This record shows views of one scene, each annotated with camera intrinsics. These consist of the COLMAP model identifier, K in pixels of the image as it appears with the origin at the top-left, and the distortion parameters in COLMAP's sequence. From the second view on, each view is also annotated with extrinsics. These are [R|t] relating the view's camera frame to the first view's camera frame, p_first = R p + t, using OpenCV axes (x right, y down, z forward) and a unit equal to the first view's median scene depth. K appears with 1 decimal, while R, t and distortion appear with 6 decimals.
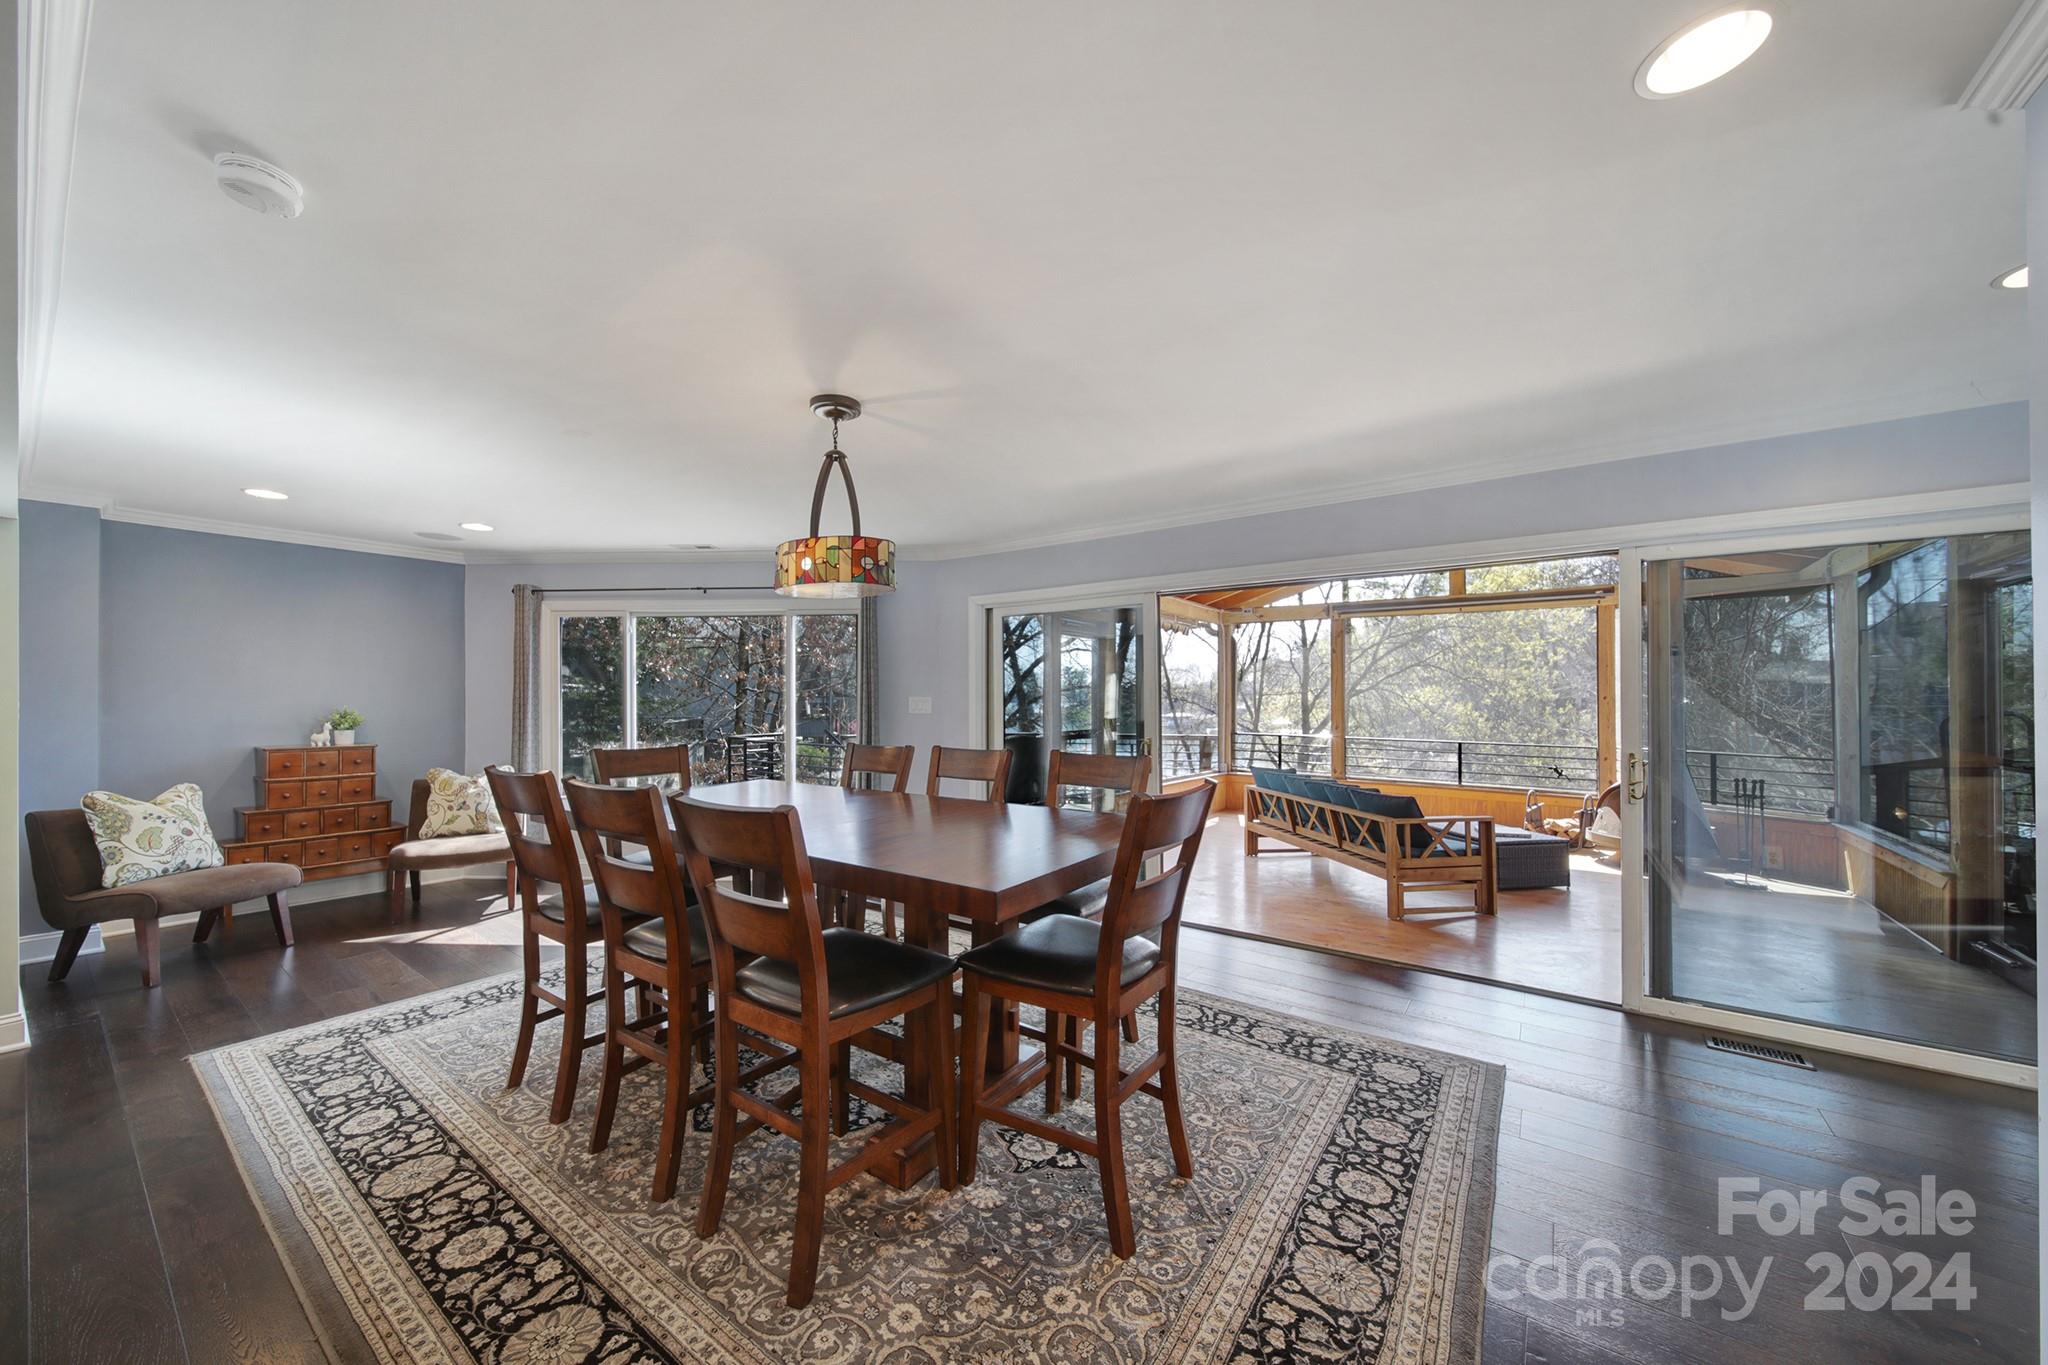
lens RADIAL K [[732.4, 0, 1016.9], [0, 732.4, 699.3], [0, 0, 1]] dist [0.007478, -0.000074]
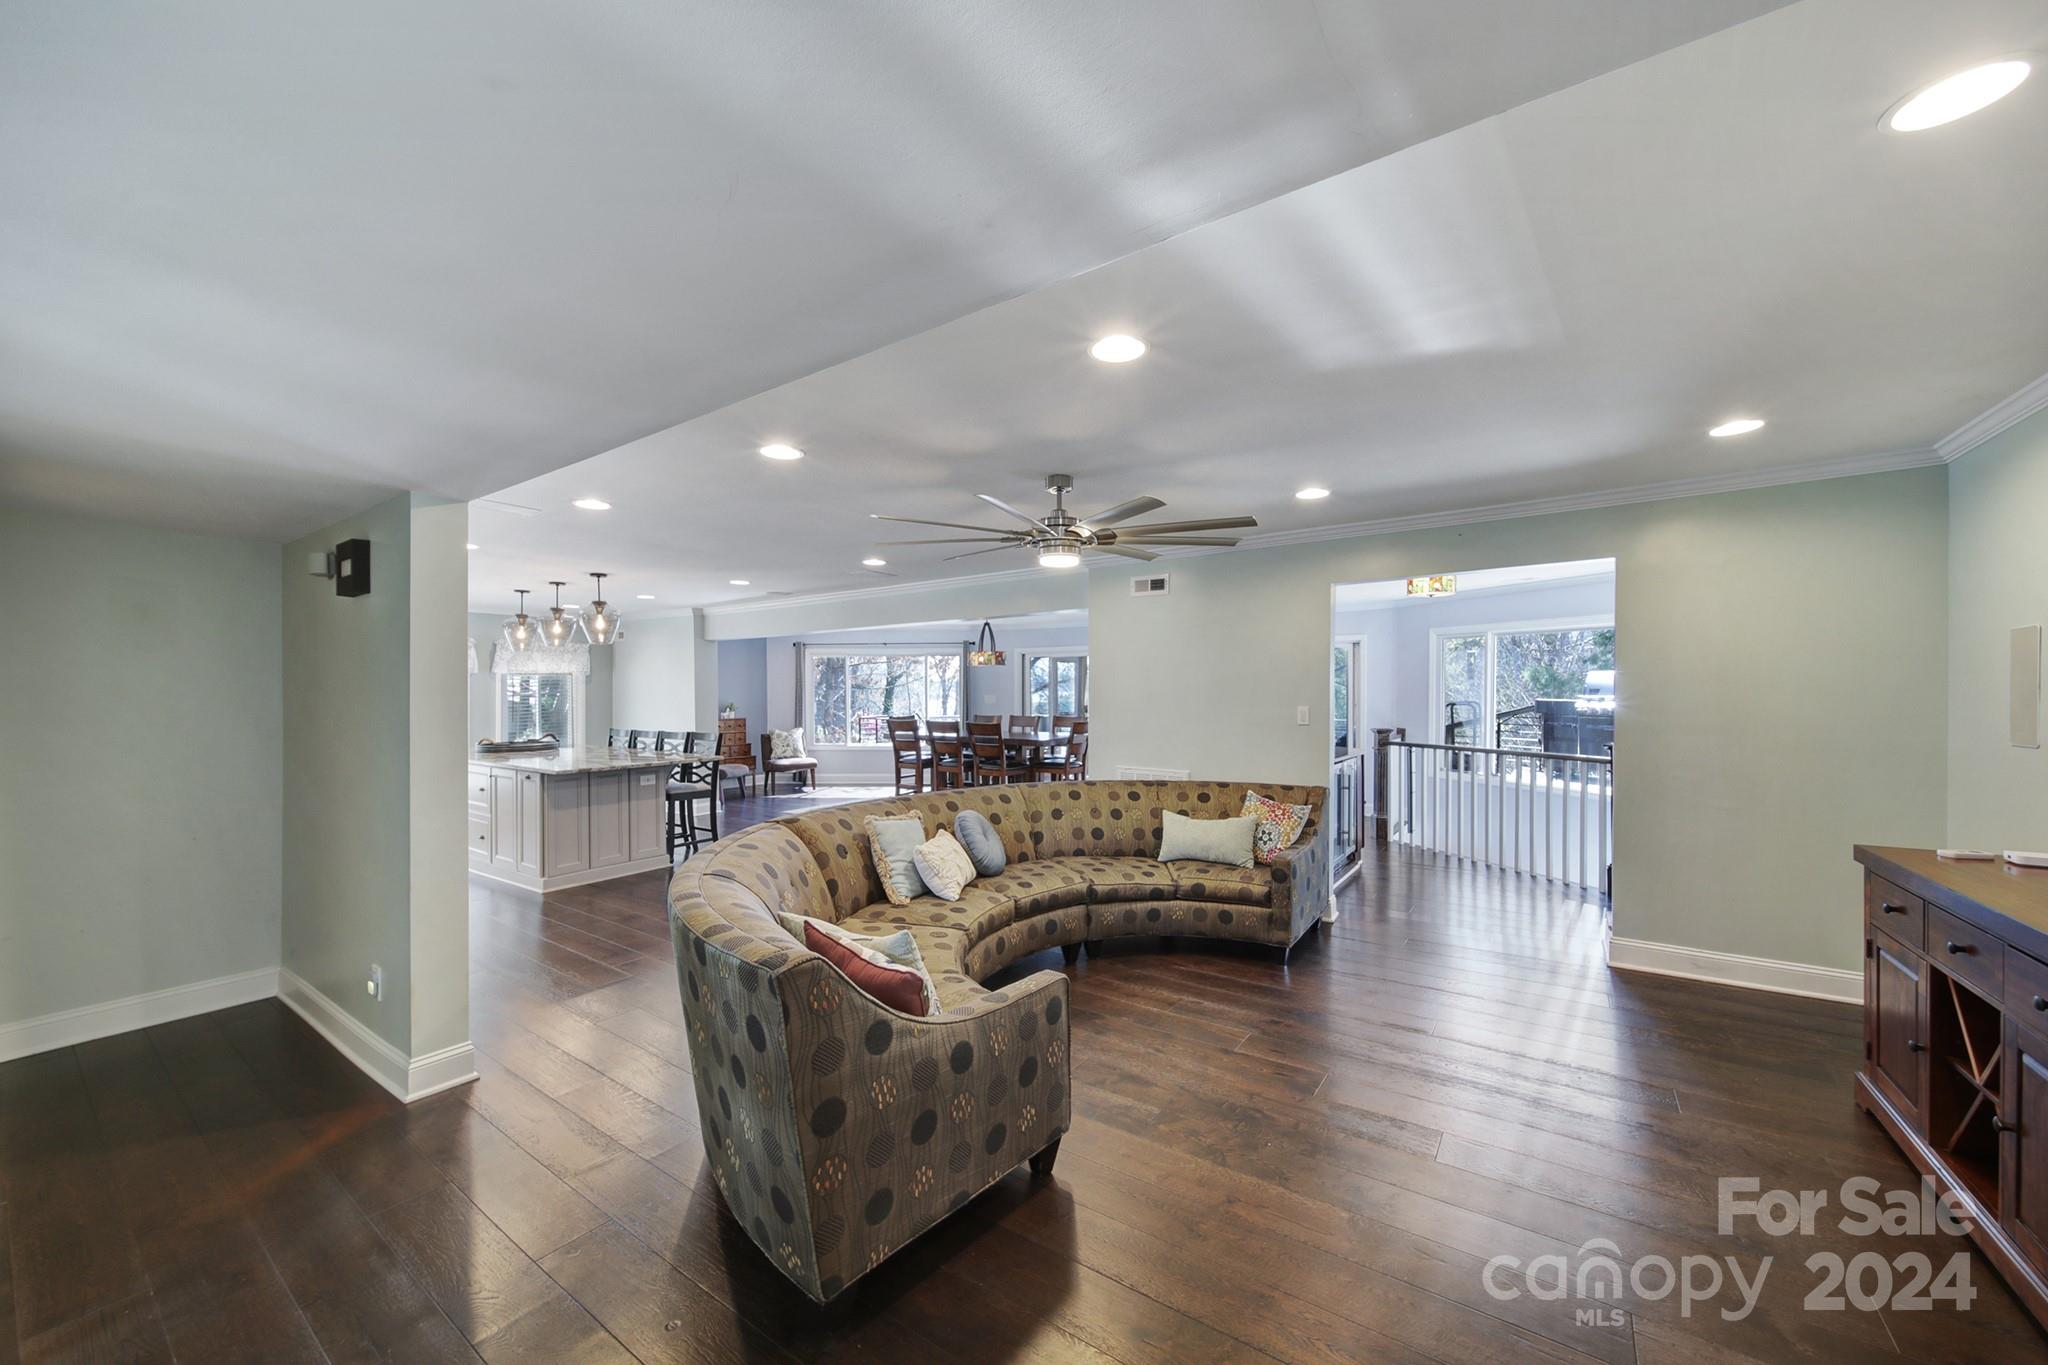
lens RADIAL K [[736.6, 0, 1033.0], [0, 736.6, 692.7], [0, 0, 1]] dist [-0.001387, -0.000195]
pose [[0.999683, -0.000989, 0.025159, -0.080661], [0.000836, 0.999981, 0.006082, -0.031473], [-0.025165, -0.006059, 0.999665, -1.450241]]
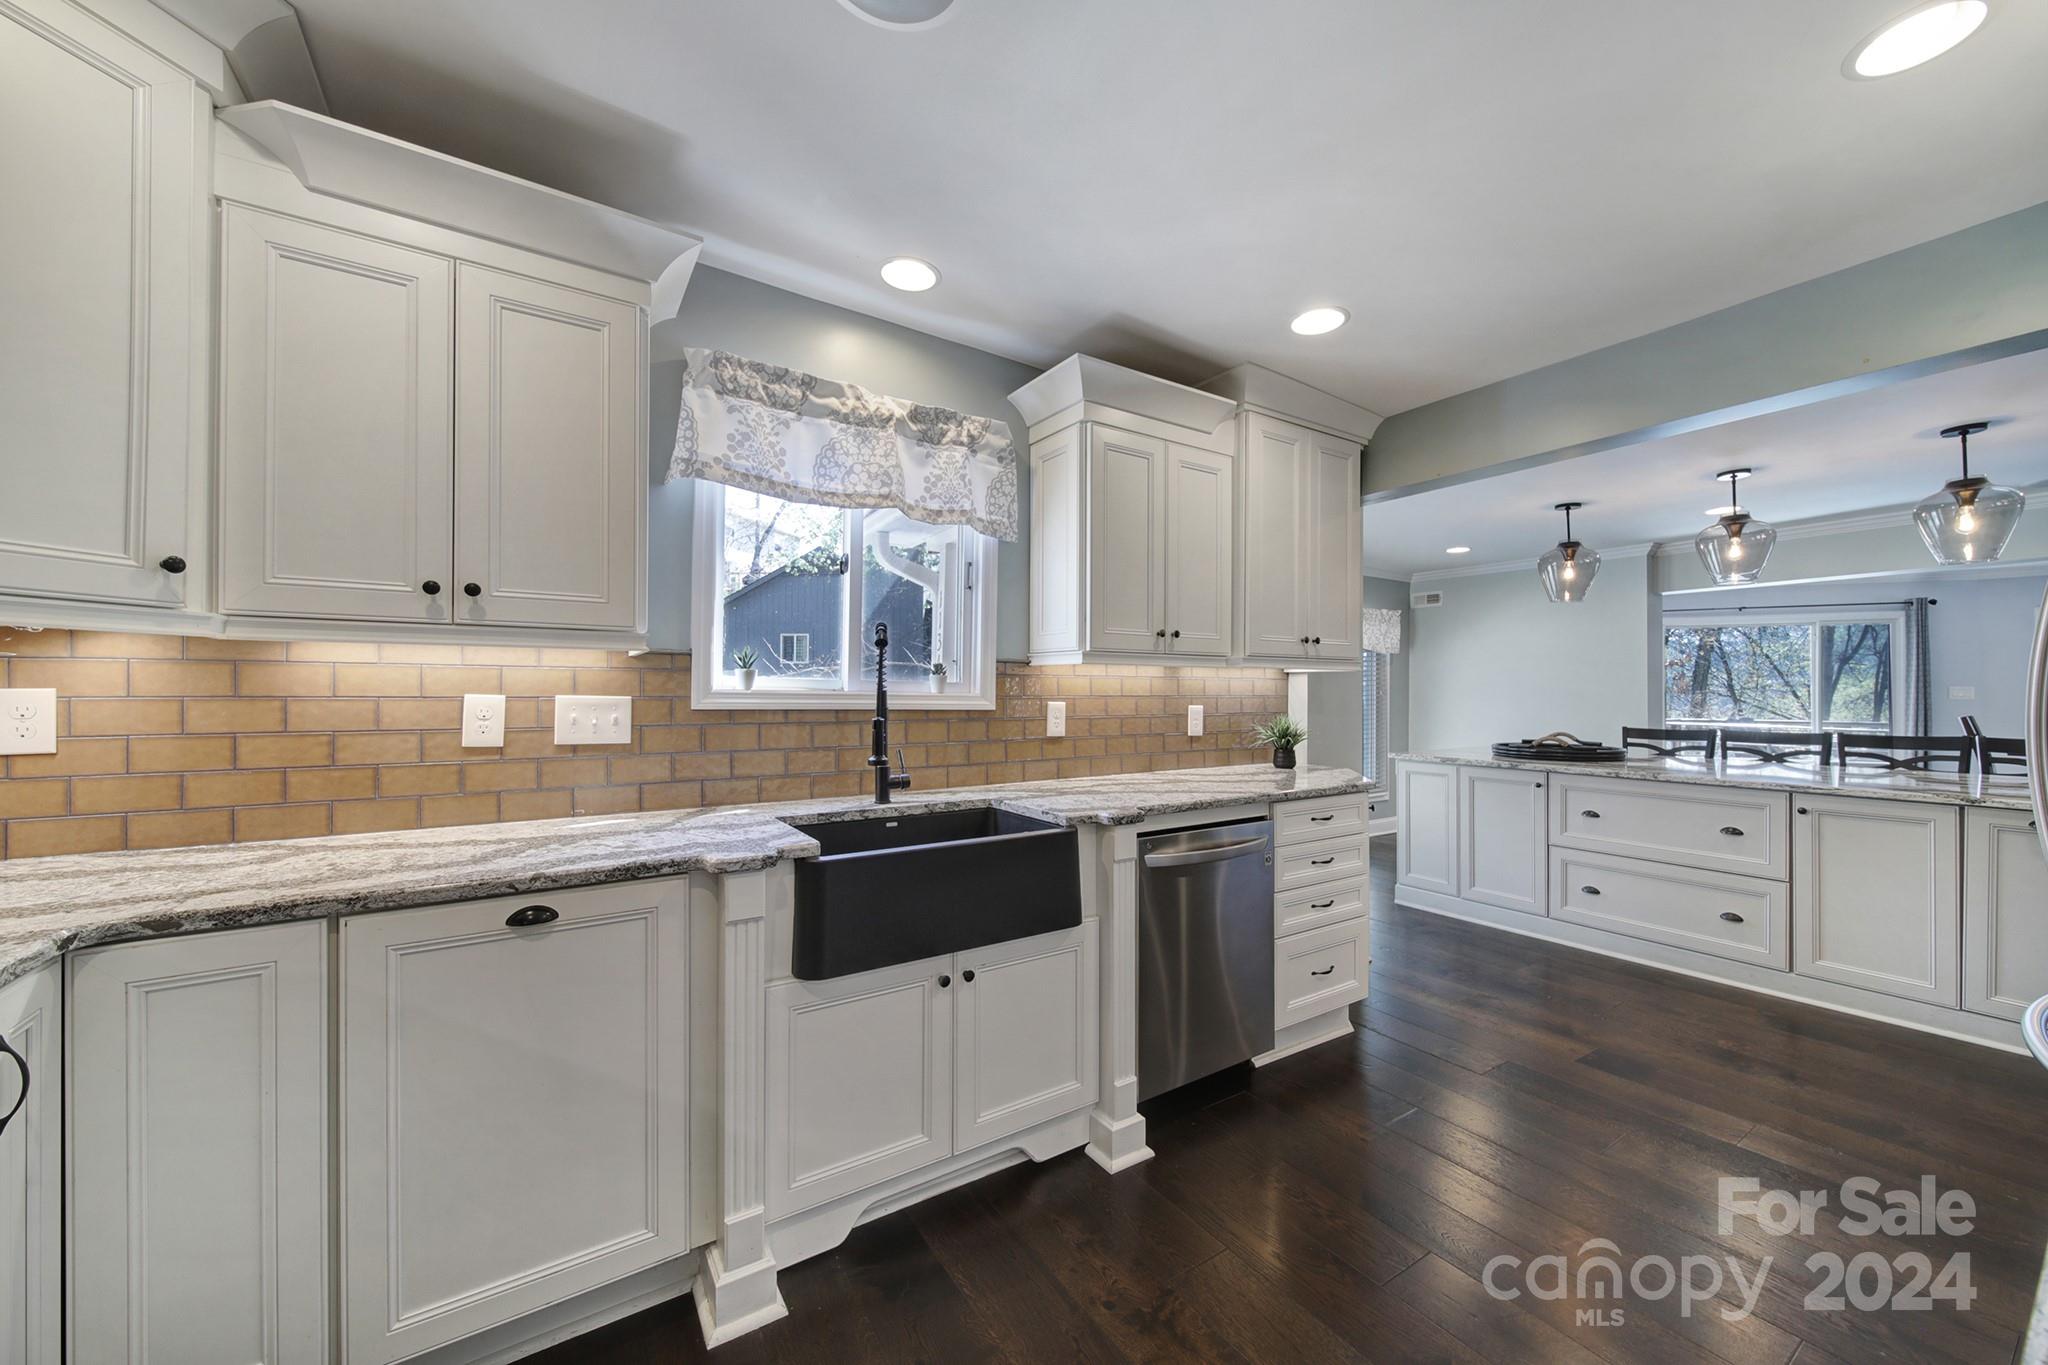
lens RADIAL K [[749.0, 0, 1024.0], [0, 749.0, 682.5], [0, 0, 1]] dist [-0.002295, -0.000423]
pose [[0.931900, 0.000372, -0.362716, -1.501837], [-0.004859, 0.999923, -0.011459, 0.015991], [0.362683, 0.012441, 0.931829, -1.031597]]
